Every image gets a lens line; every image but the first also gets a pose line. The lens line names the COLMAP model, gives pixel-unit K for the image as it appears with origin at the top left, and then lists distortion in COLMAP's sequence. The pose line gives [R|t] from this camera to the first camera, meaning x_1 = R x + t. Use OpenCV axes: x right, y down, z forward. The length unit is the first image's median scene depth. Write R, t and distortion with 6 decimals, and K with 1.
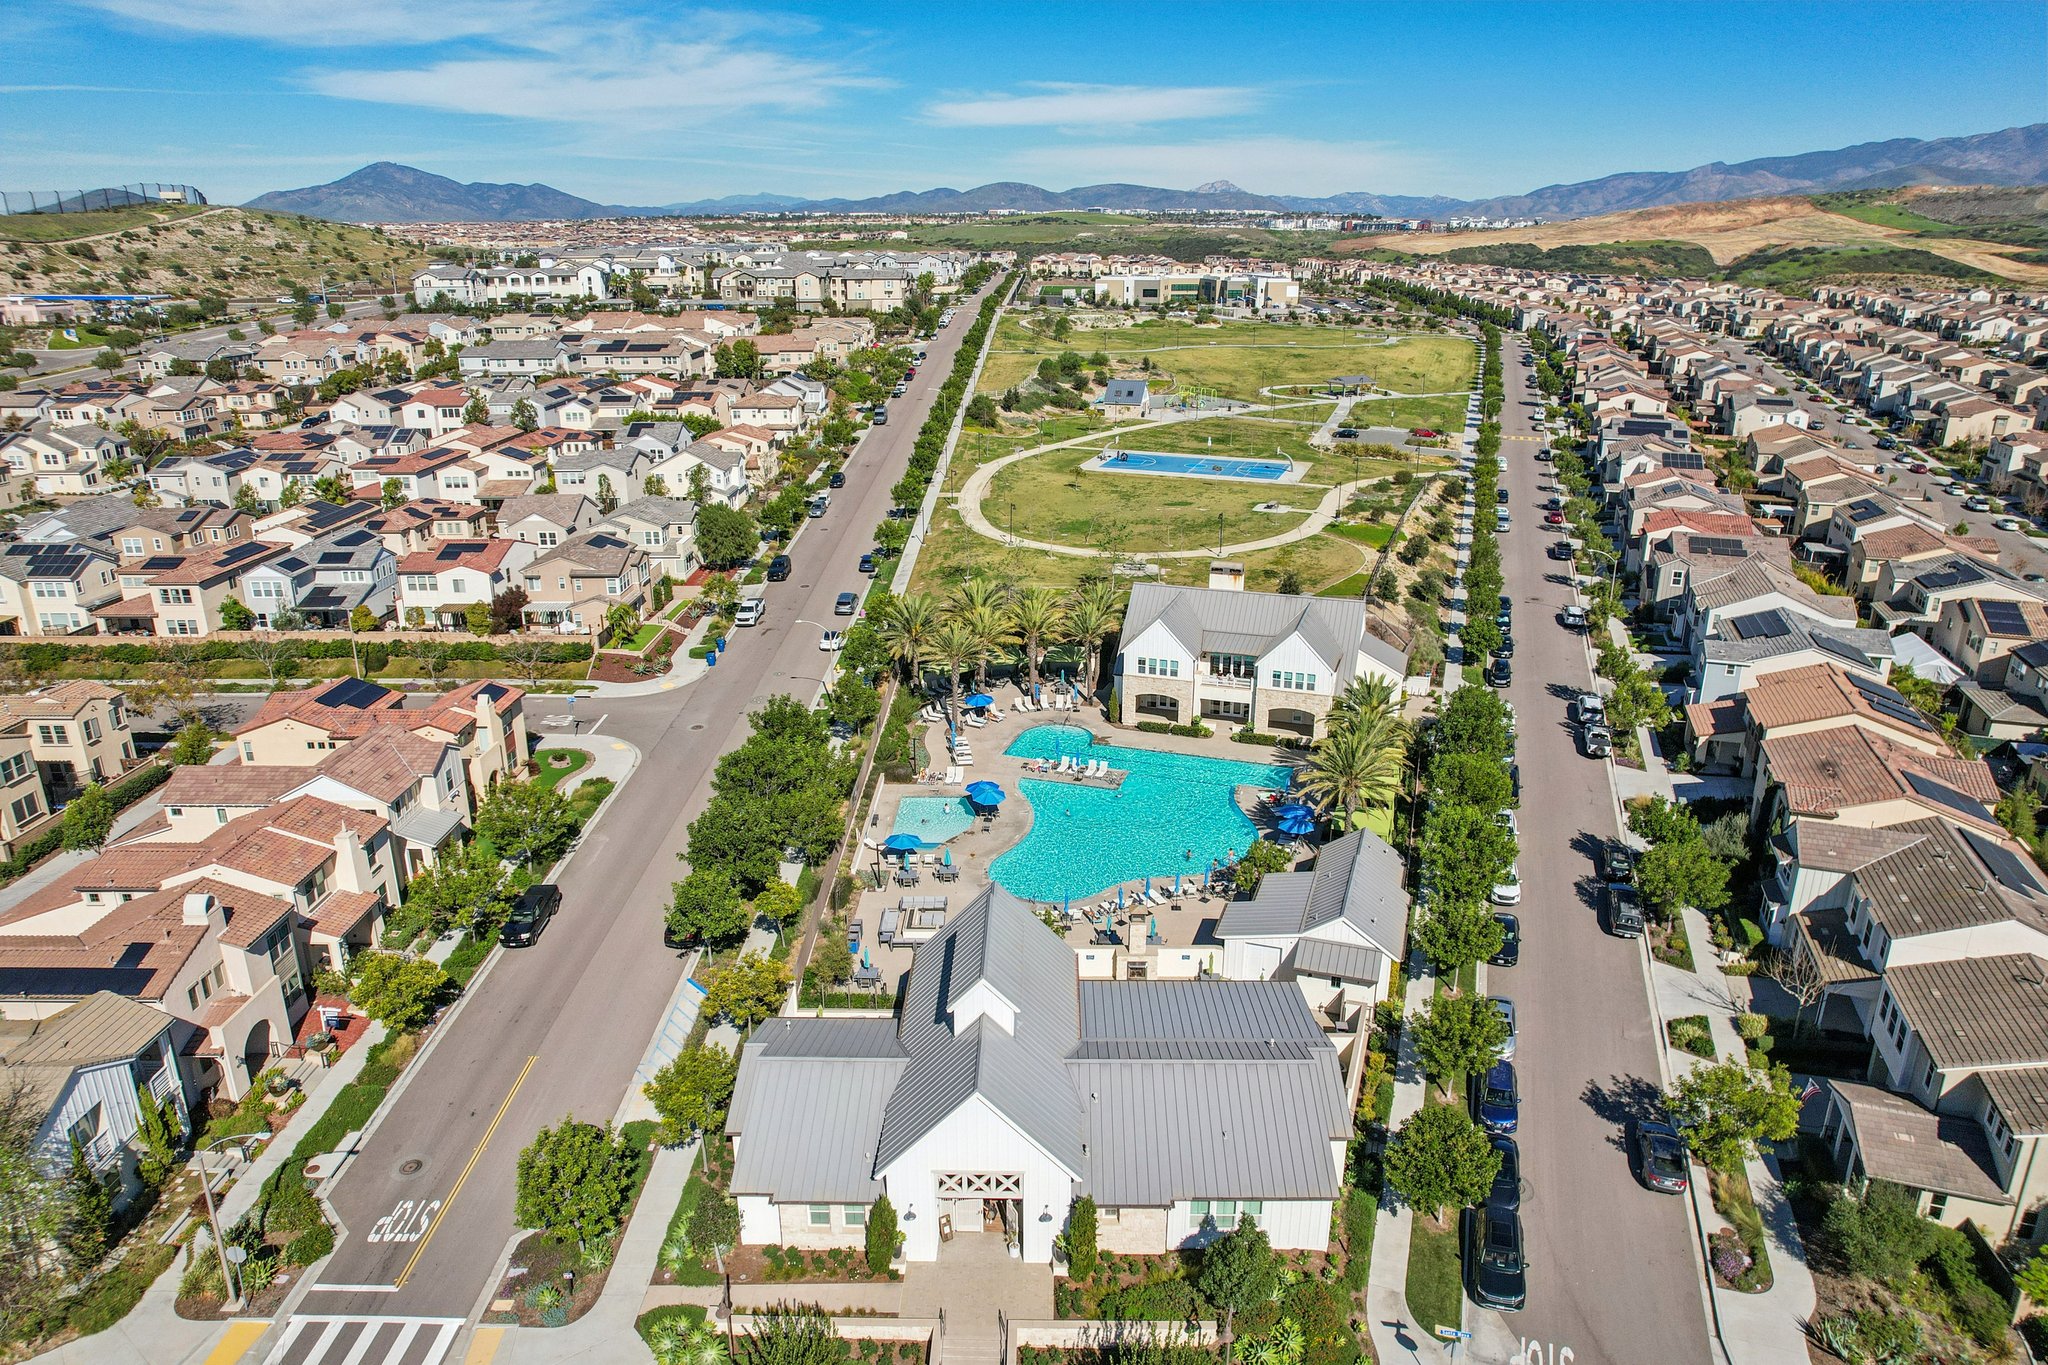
lens RADIAL K [[1311.4, 0, 1033.5], [0, 1311.4, 688.1], [0, 0, 1]] dist [-0.077916, 0.069210]
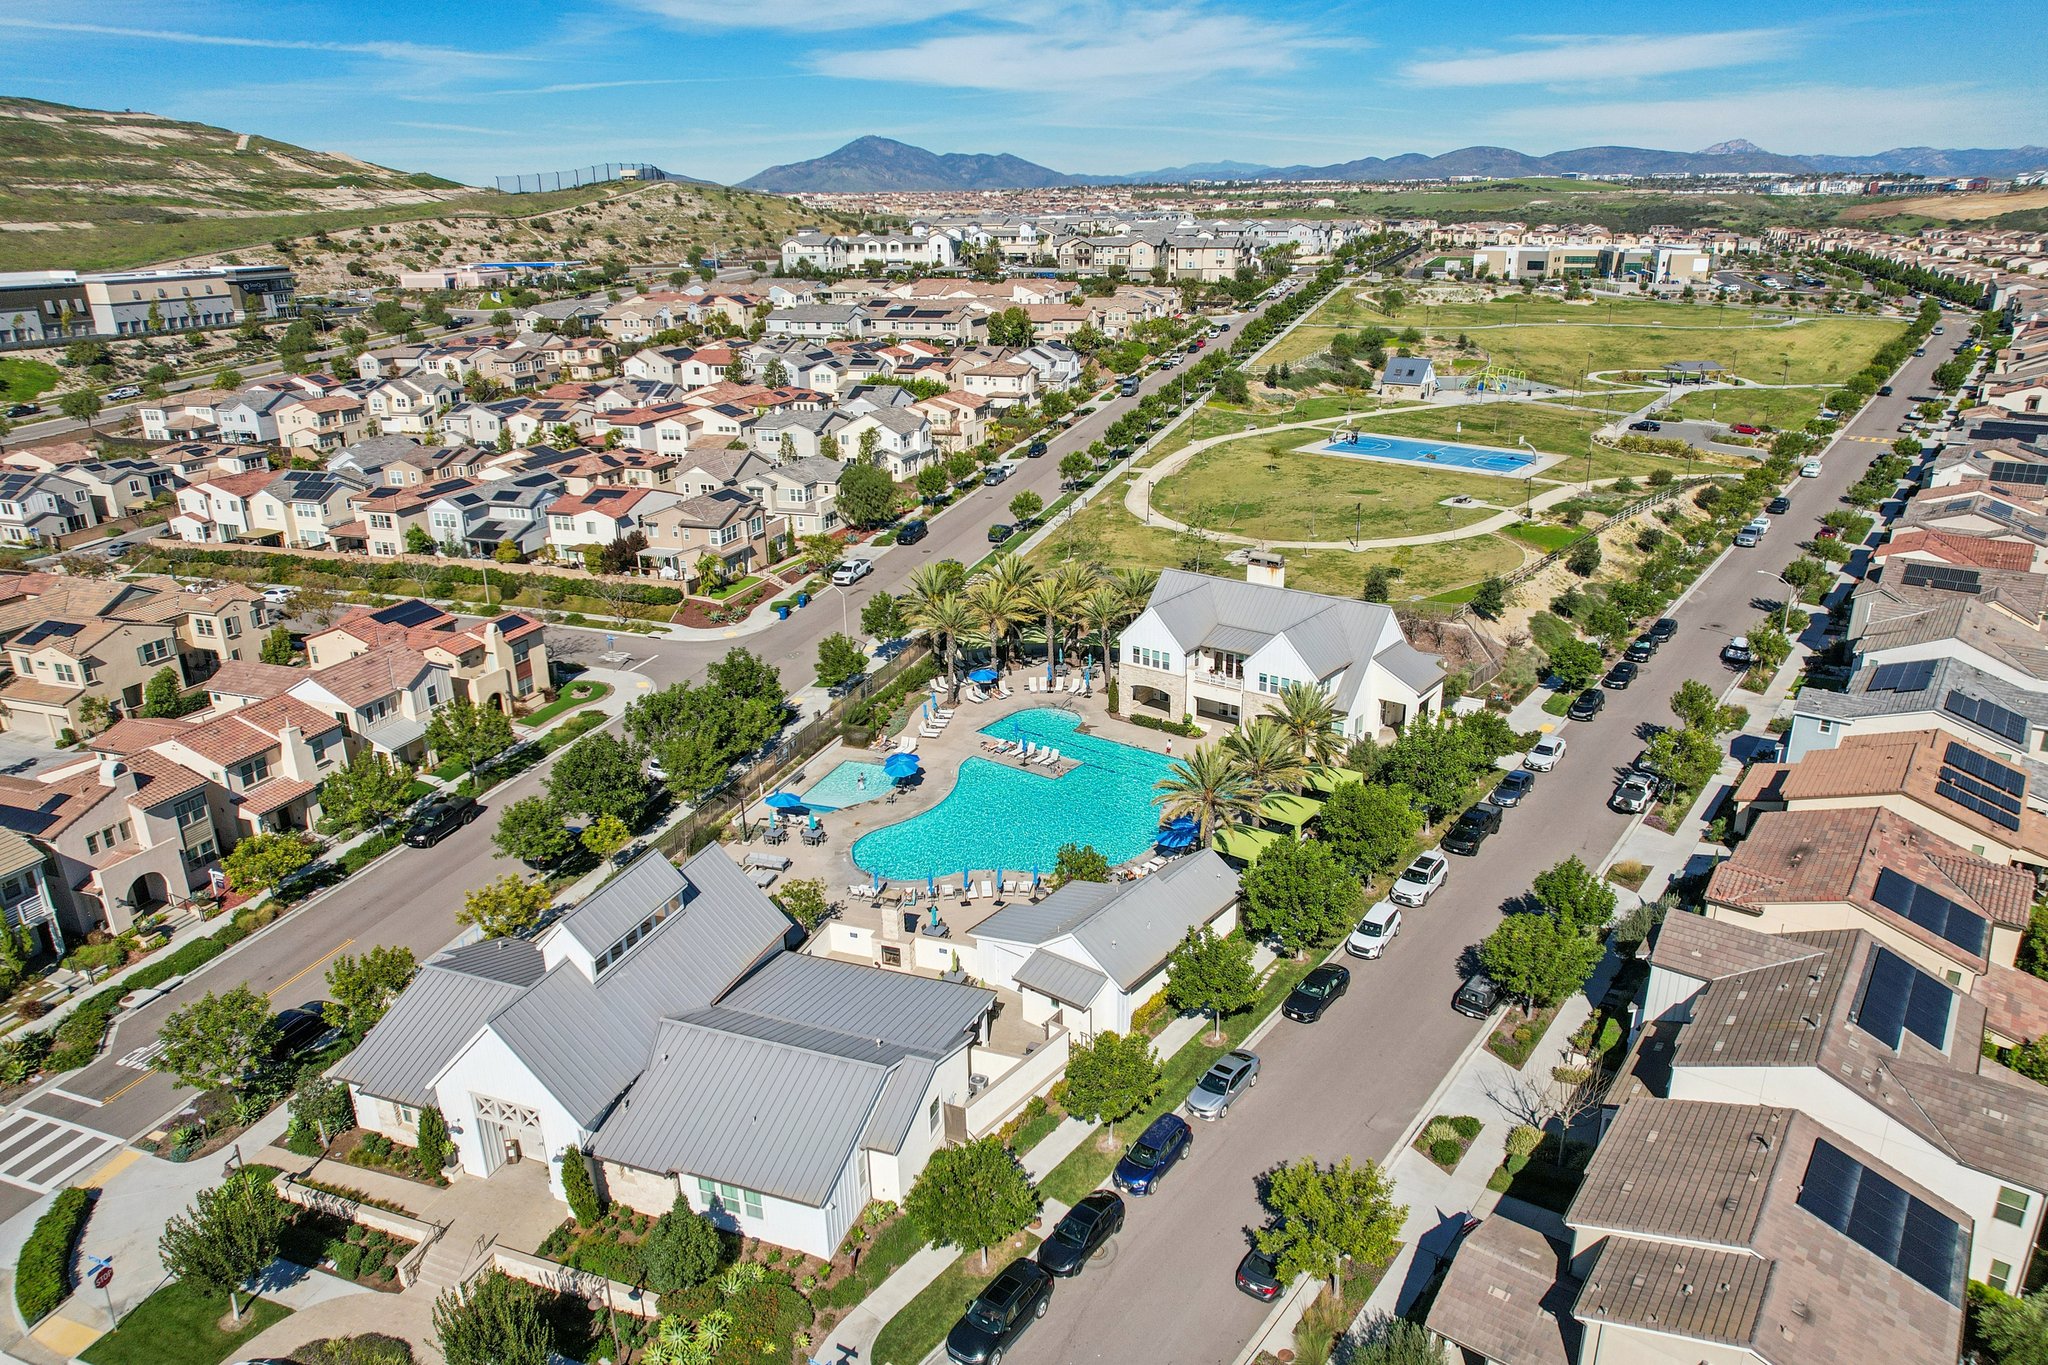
lens RADIAL K [[1338.4, 0, 1024.0], [0, 1338.4, 682.5], [0, 0, 1]] dist [-0.078506, 0.069356]
pose [[0.945432, 0.098276, -0.310645, 0.175312], [-0.094733, 0.995150, 0.026513, -0.008729], [0.311744, 0.004362, 0.950156, 0.031309]]
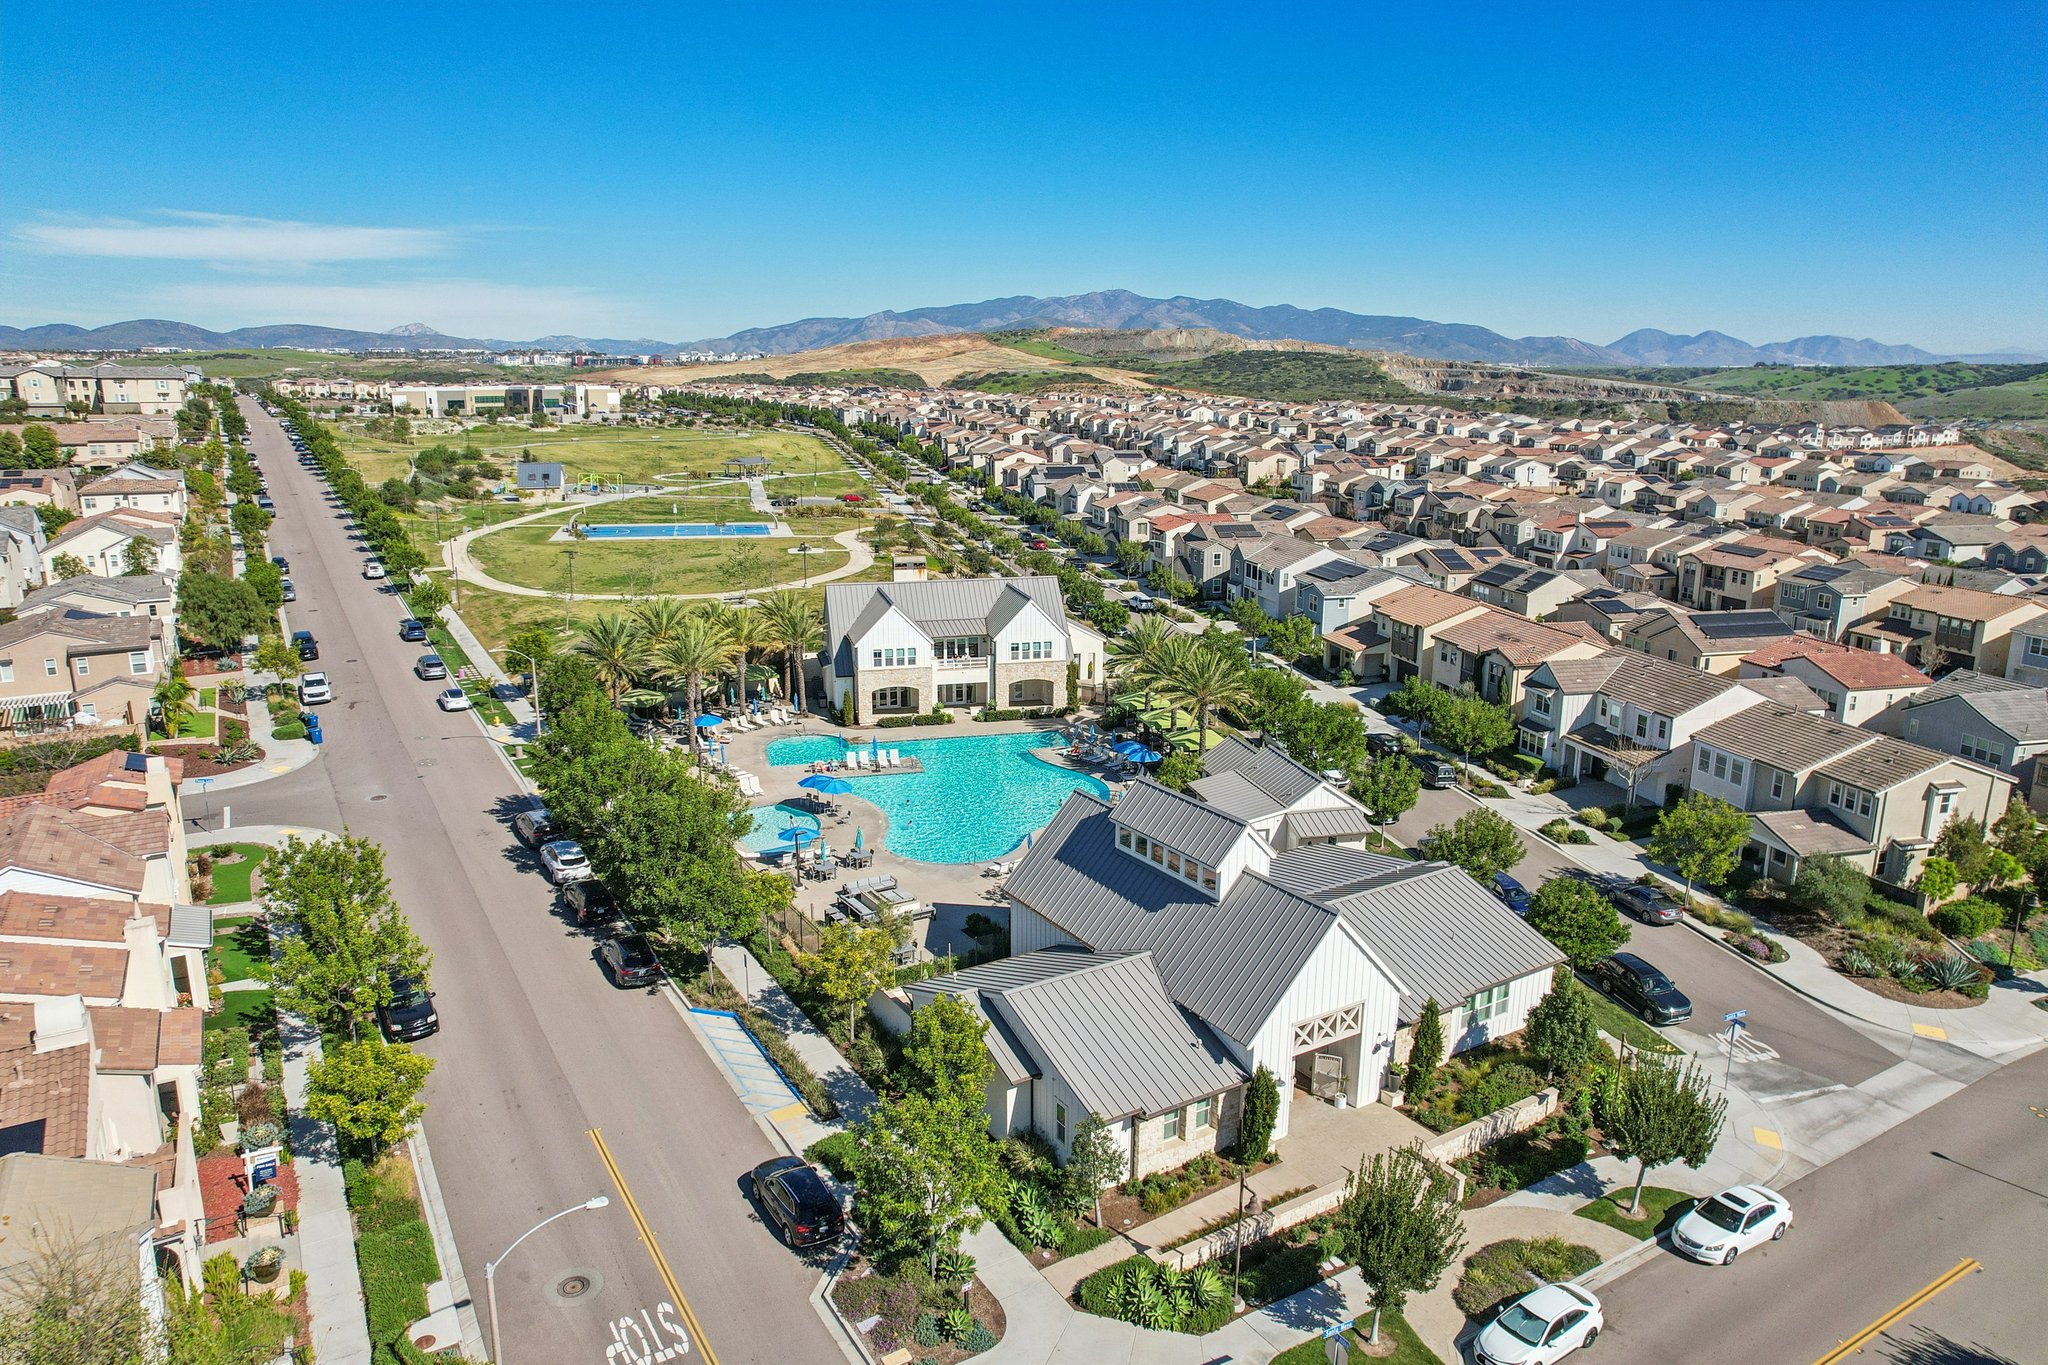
lens RADIAL K [[1311.4, 0, 1033.5], [0, 1311.4, 688.1], [0, 0, 1]] dist [-0.077916, 0.069210]
pose [[0.844111, -0.120435, 0.522467, -0.183431], [0.172278, 0.983697, -0.051583, 0.041462], [-0.507737, 0.133552, 0.851098, 0.075764]]
